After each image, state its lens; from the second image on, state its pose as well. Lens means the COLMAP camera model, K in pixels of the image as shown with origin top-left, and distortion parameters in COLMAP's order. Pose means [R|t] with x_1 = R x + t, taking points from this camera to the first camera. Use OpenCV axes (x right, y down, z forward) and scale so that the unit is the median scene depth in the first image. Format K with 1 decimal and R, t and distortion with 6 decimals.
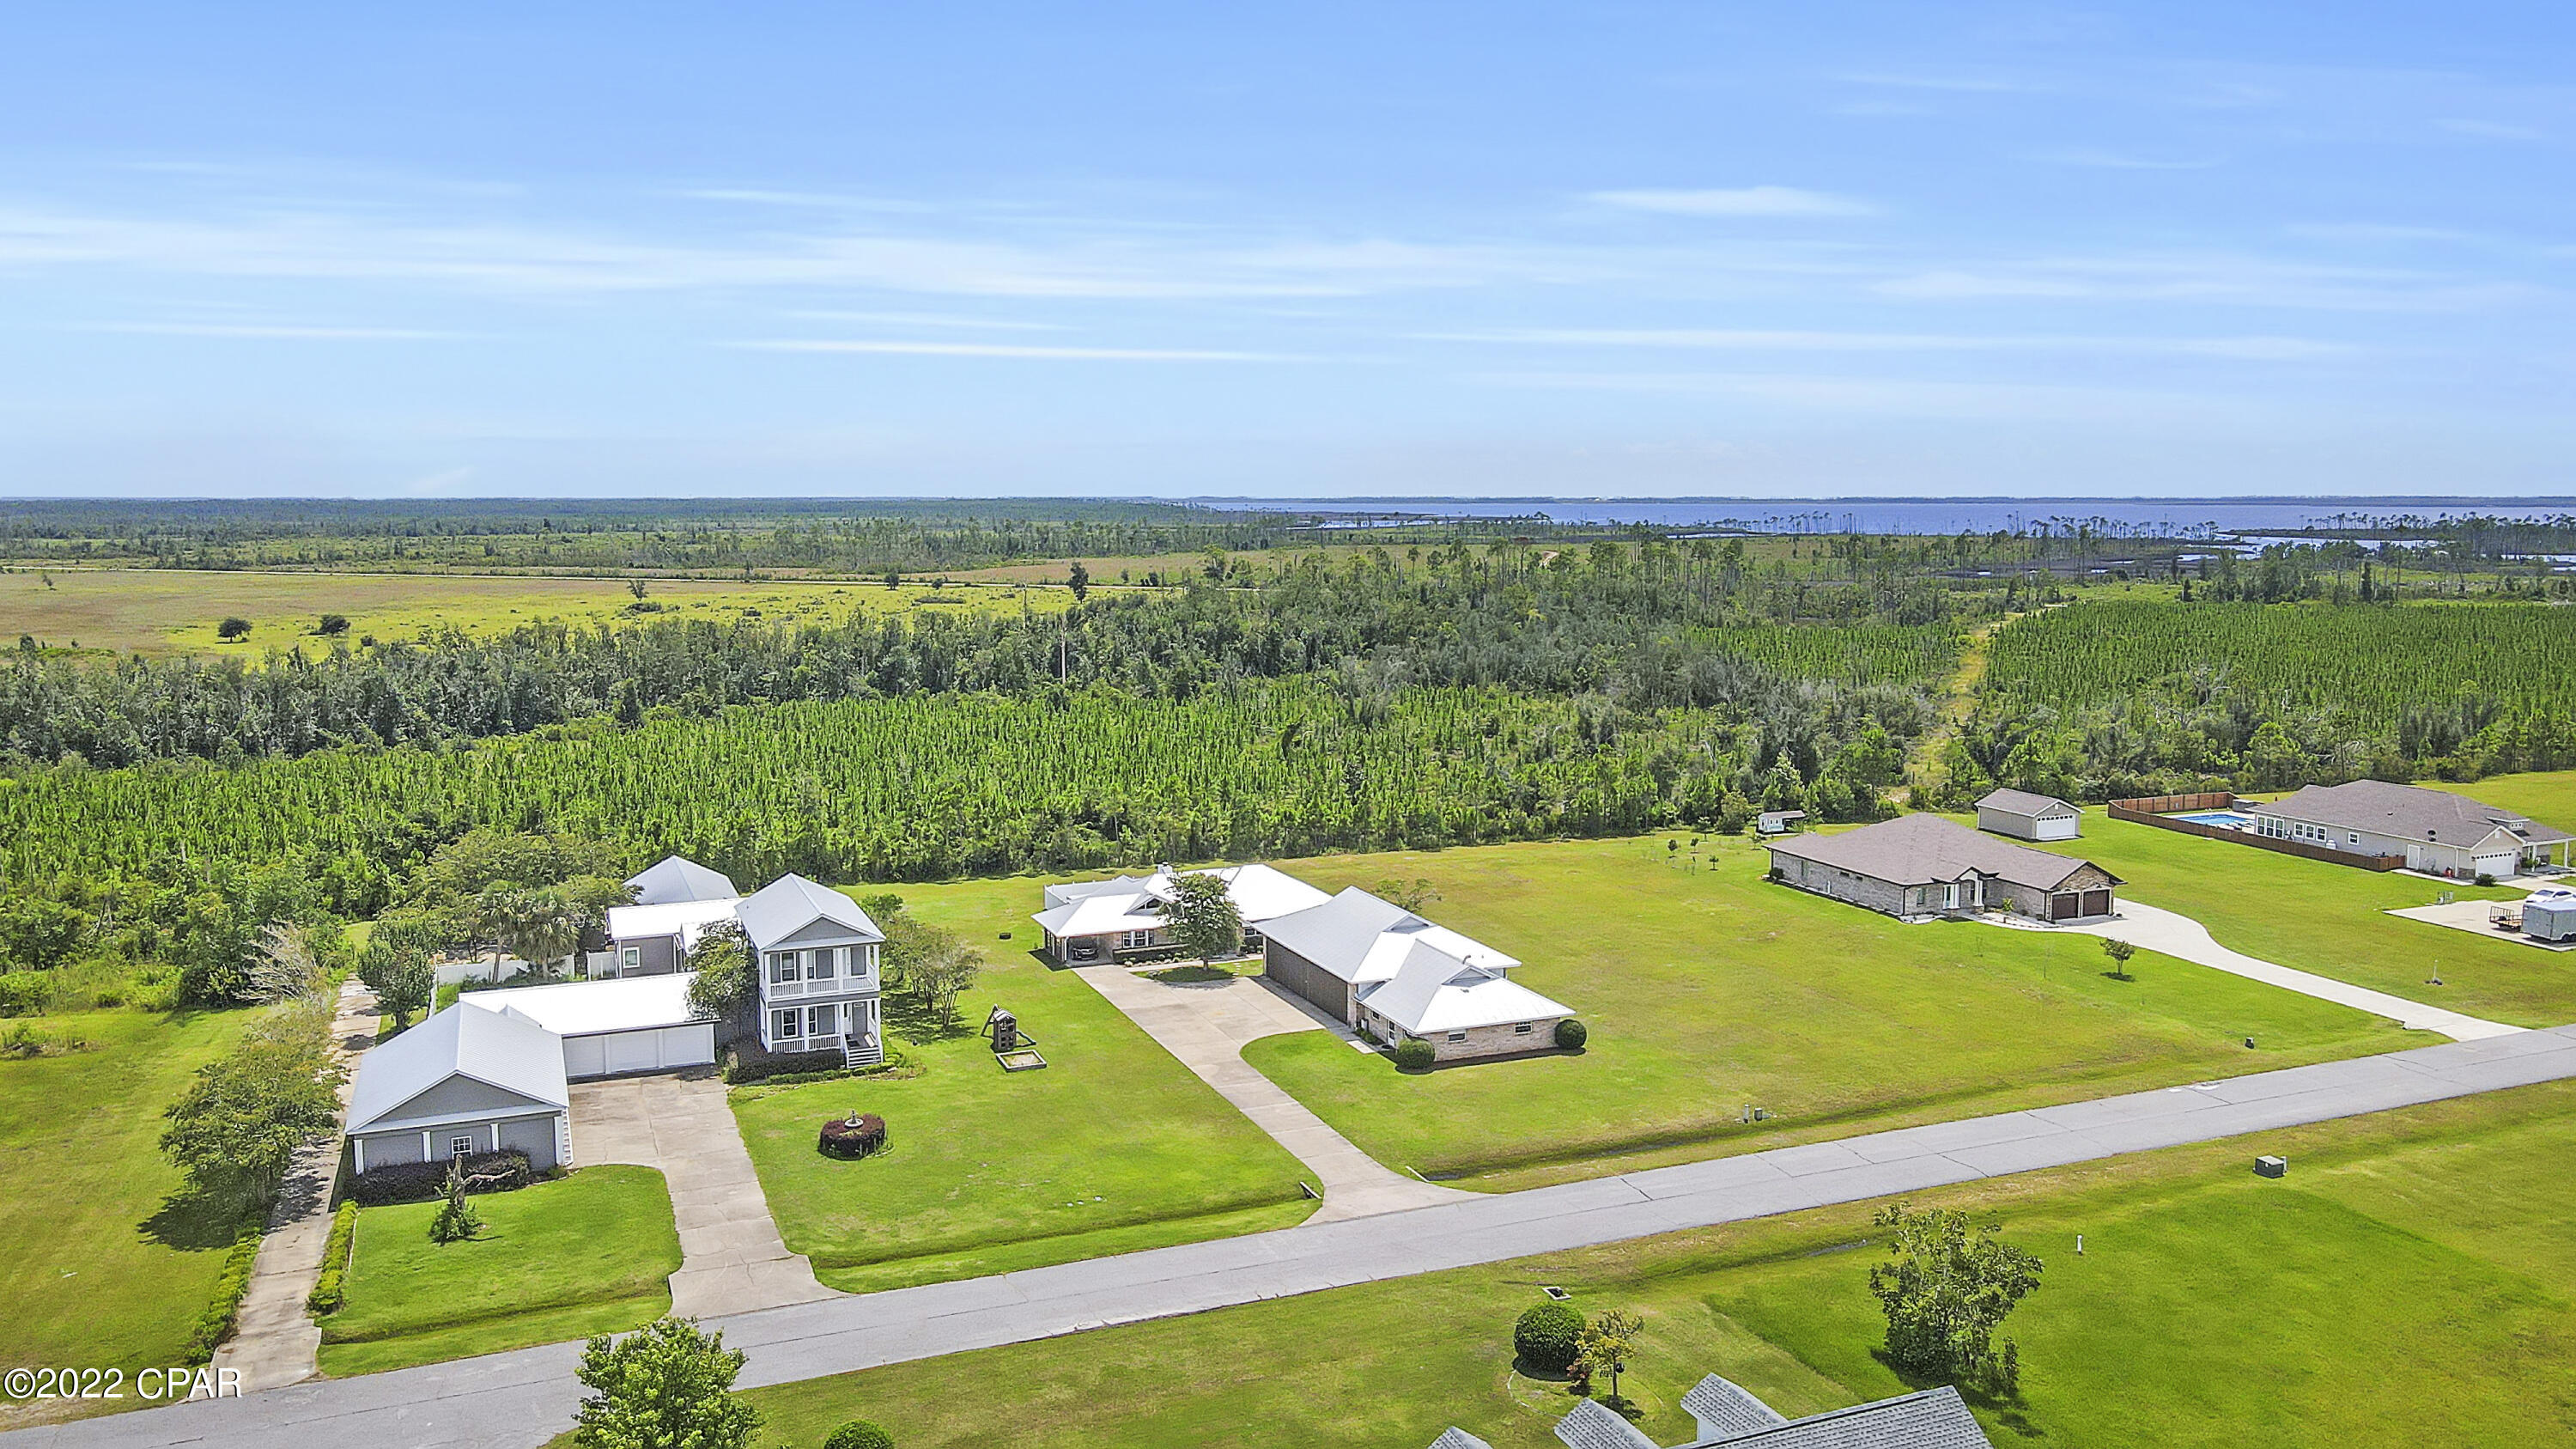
lens RADIAL K [[1905.1, 0, 1280.0], [0, 1905.1, 708.1], [0, 0, 1]] dist [-0.011892, 0.049877]
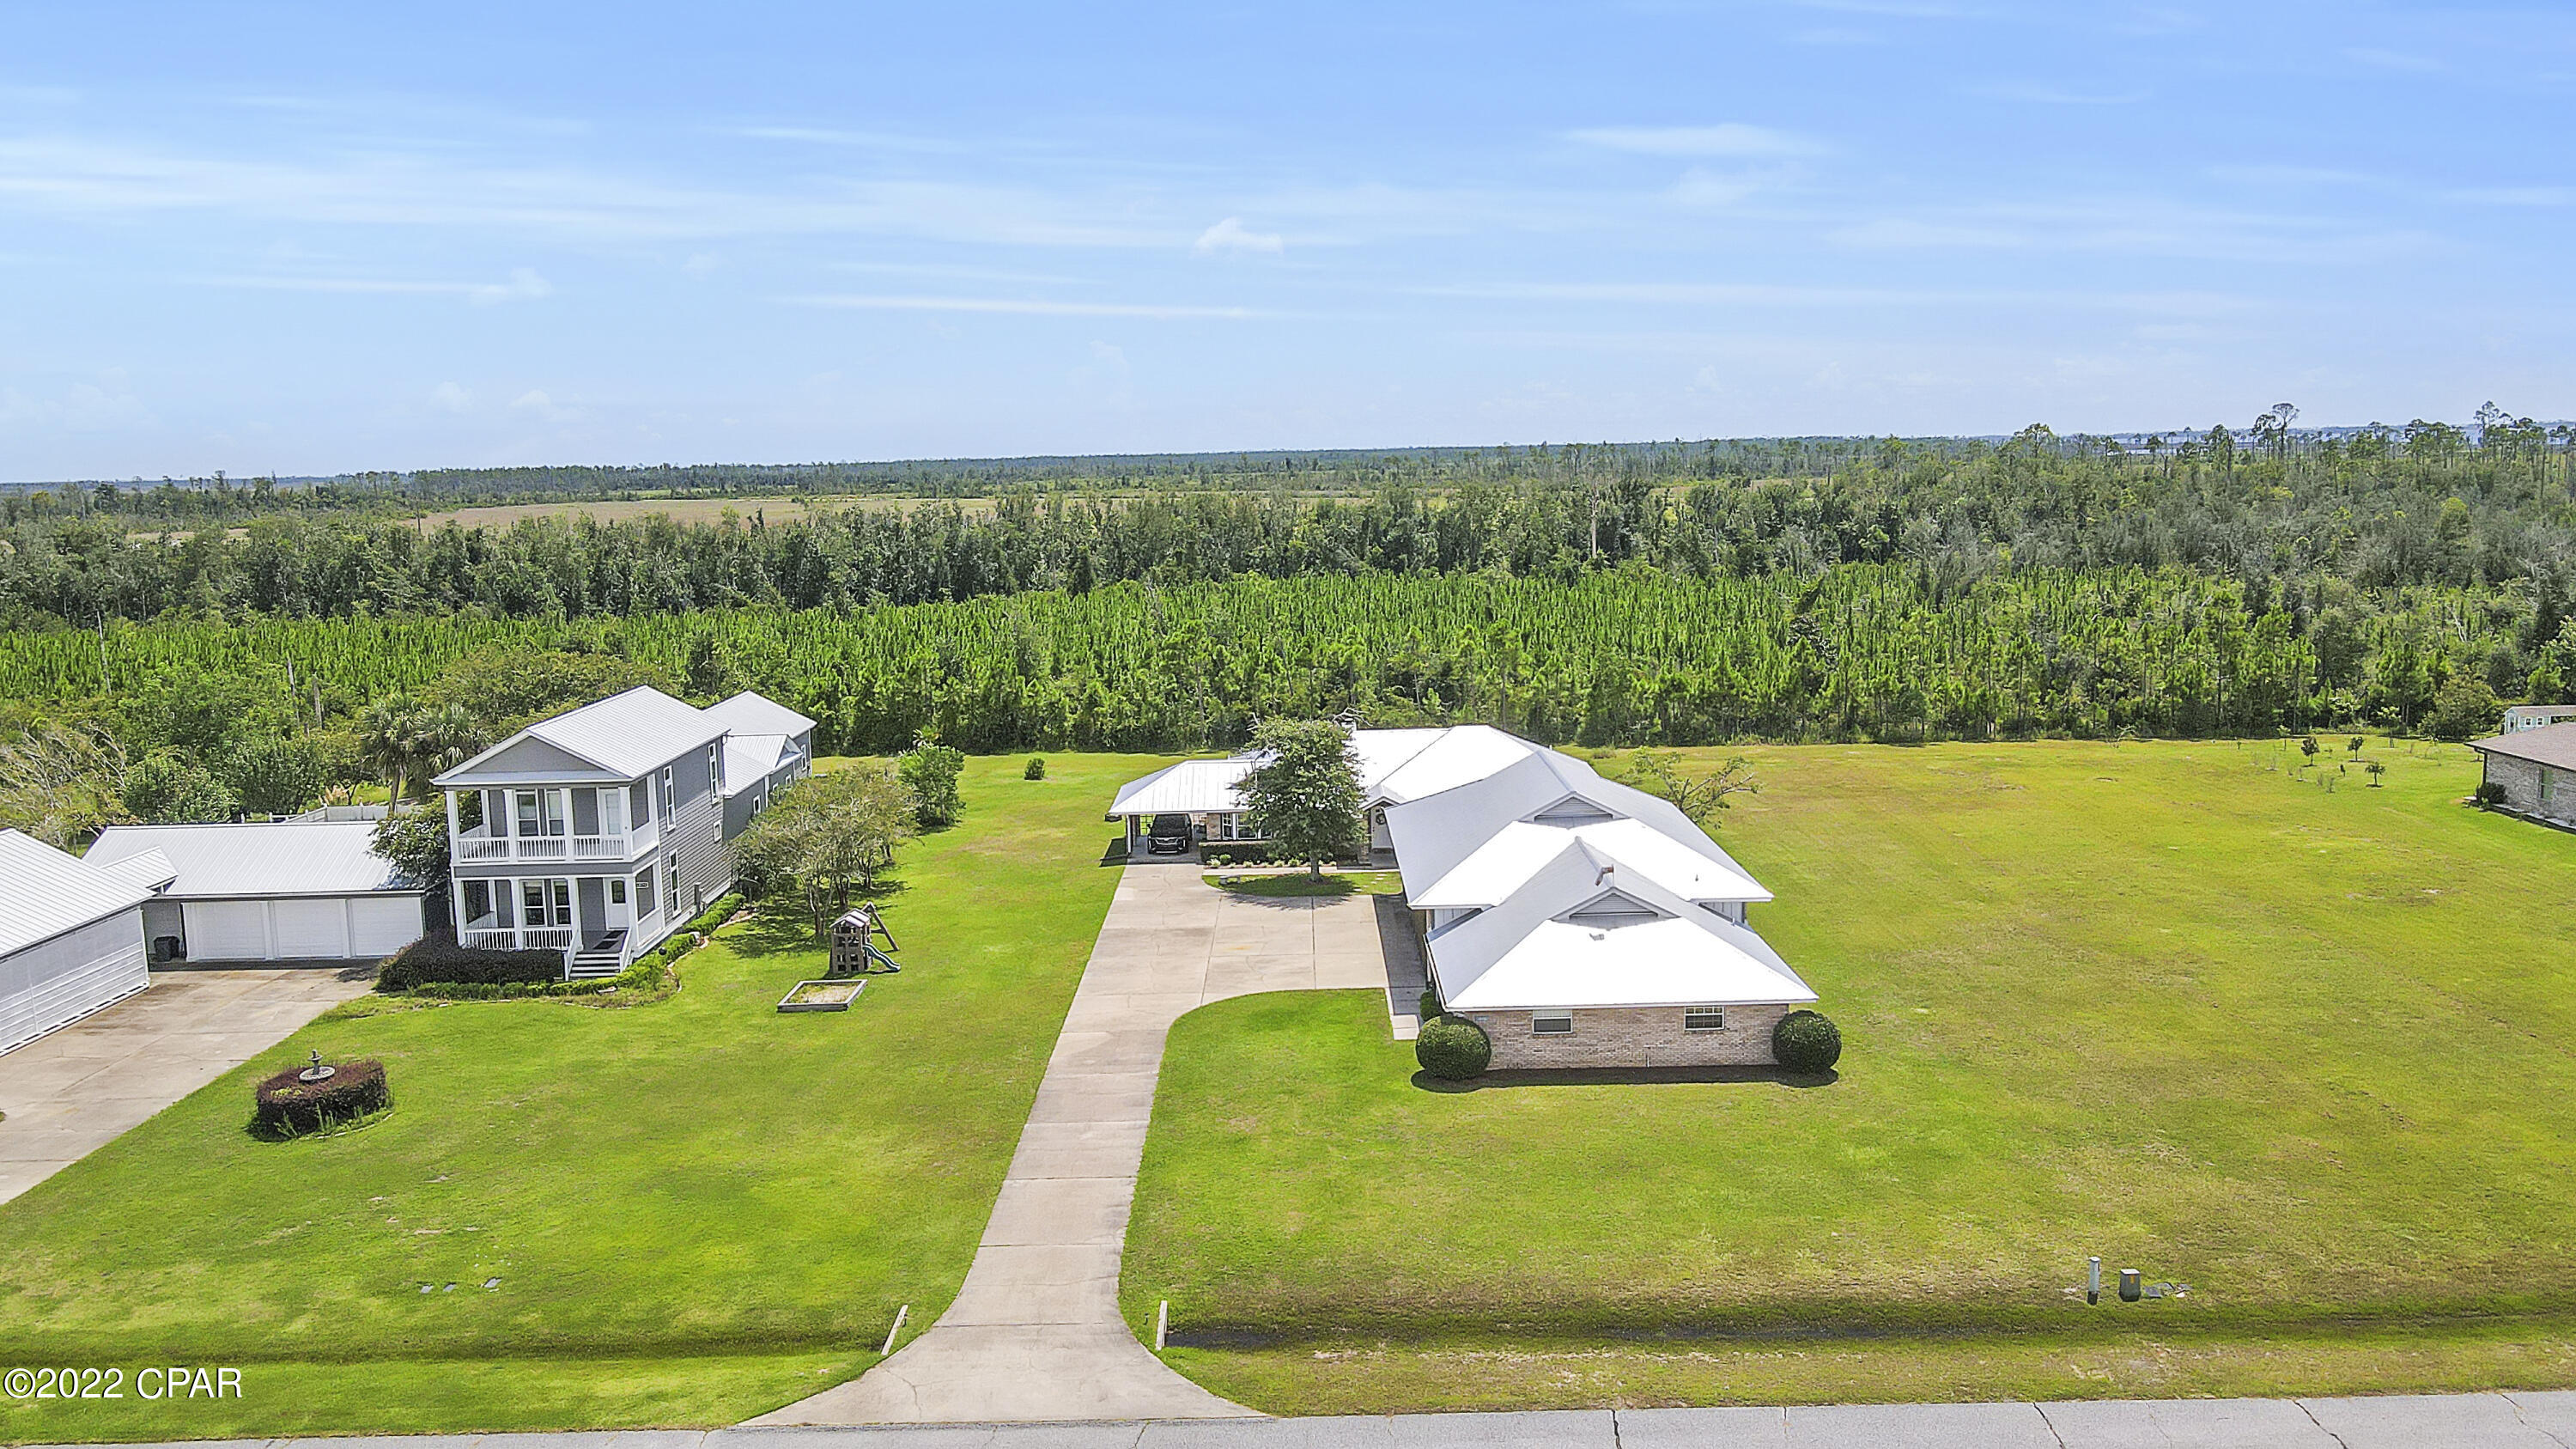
lens RADIAL K [[1905.1, 0, 1280.0], [0, 1905.1, 708.1], [0, 0, 1]] dist [-0.011892, 0.049877]
pose [[0.922245, 0.029640, -0.385467, 0.213005], [-0.019406, 0.999349, 0.030414, 0.074282], [0.386118, -0.020569, 0.922220, 0.503121]]
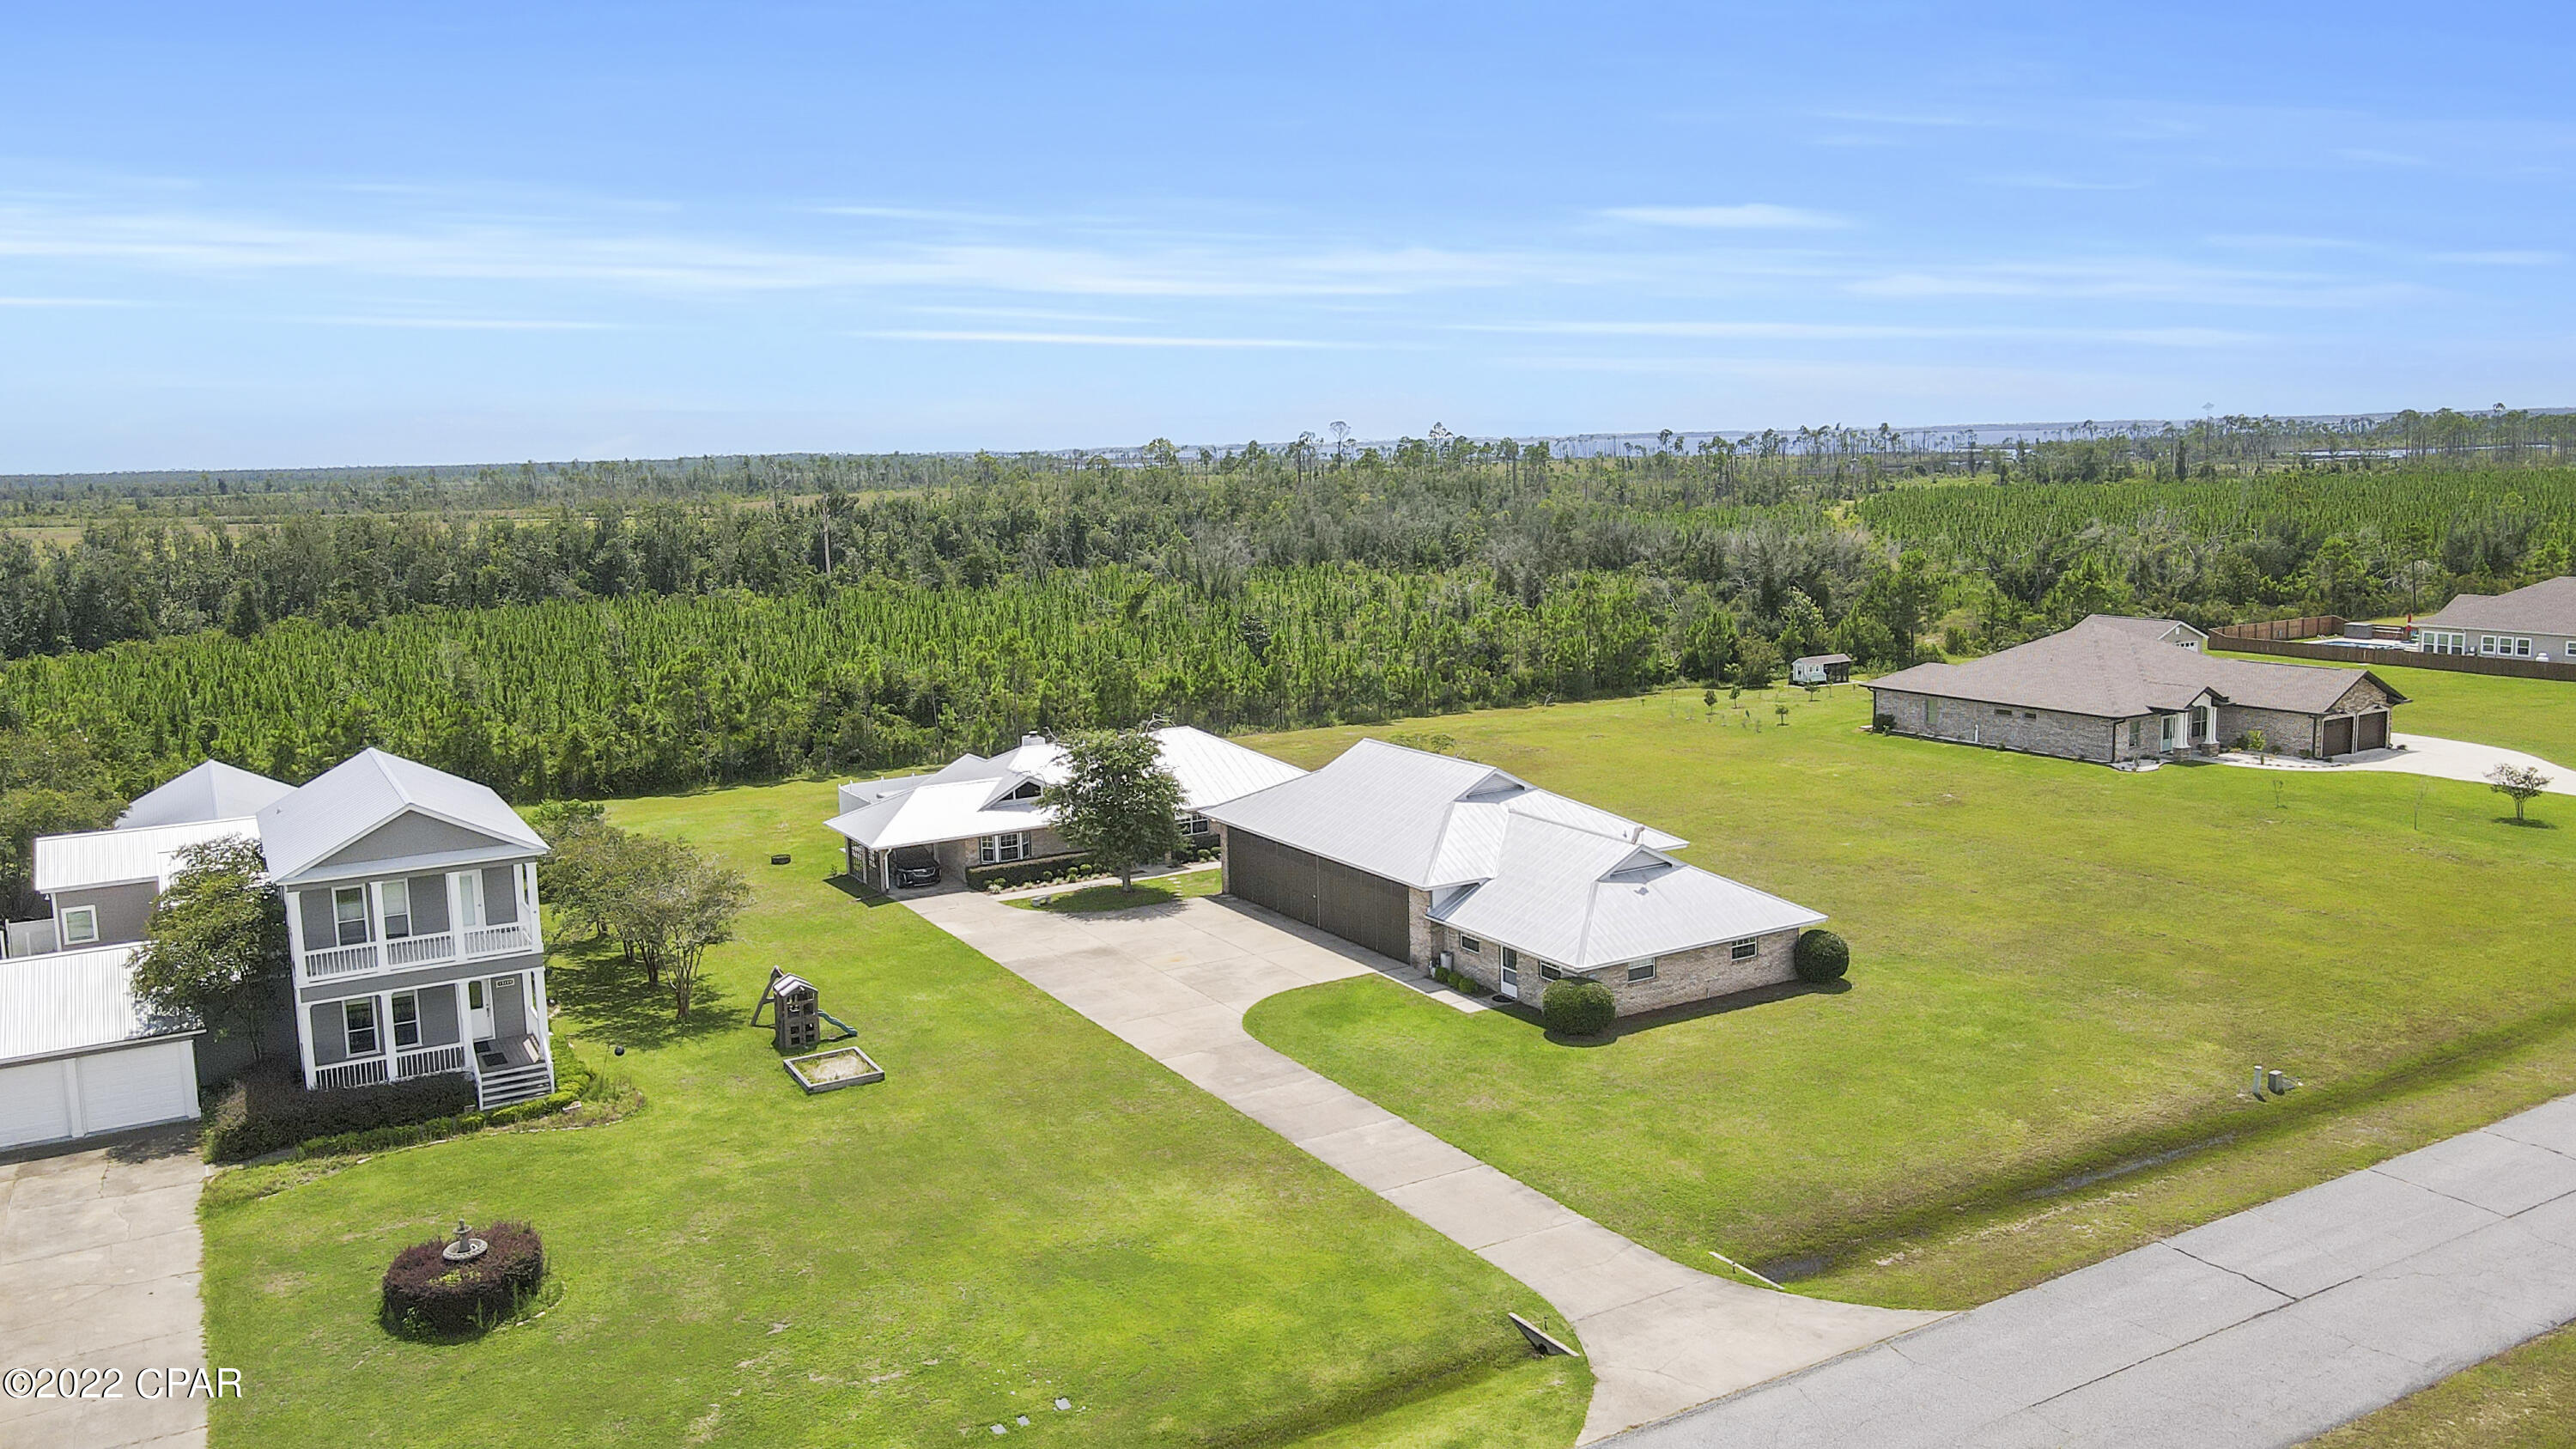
lens RADIAL K [[1905.1, 0, 1280.0], [0, 1905.1, 708.1], [0, 0, 1]] dist [-0.011892, 0.049877]
pose [[0.991053, -0.044188, 0.125946, -0.074535], [0.041050, 0.998781, 0.027405, 0.075700], [-0.127003, -0.021990, 0.991659, 0.461420]]
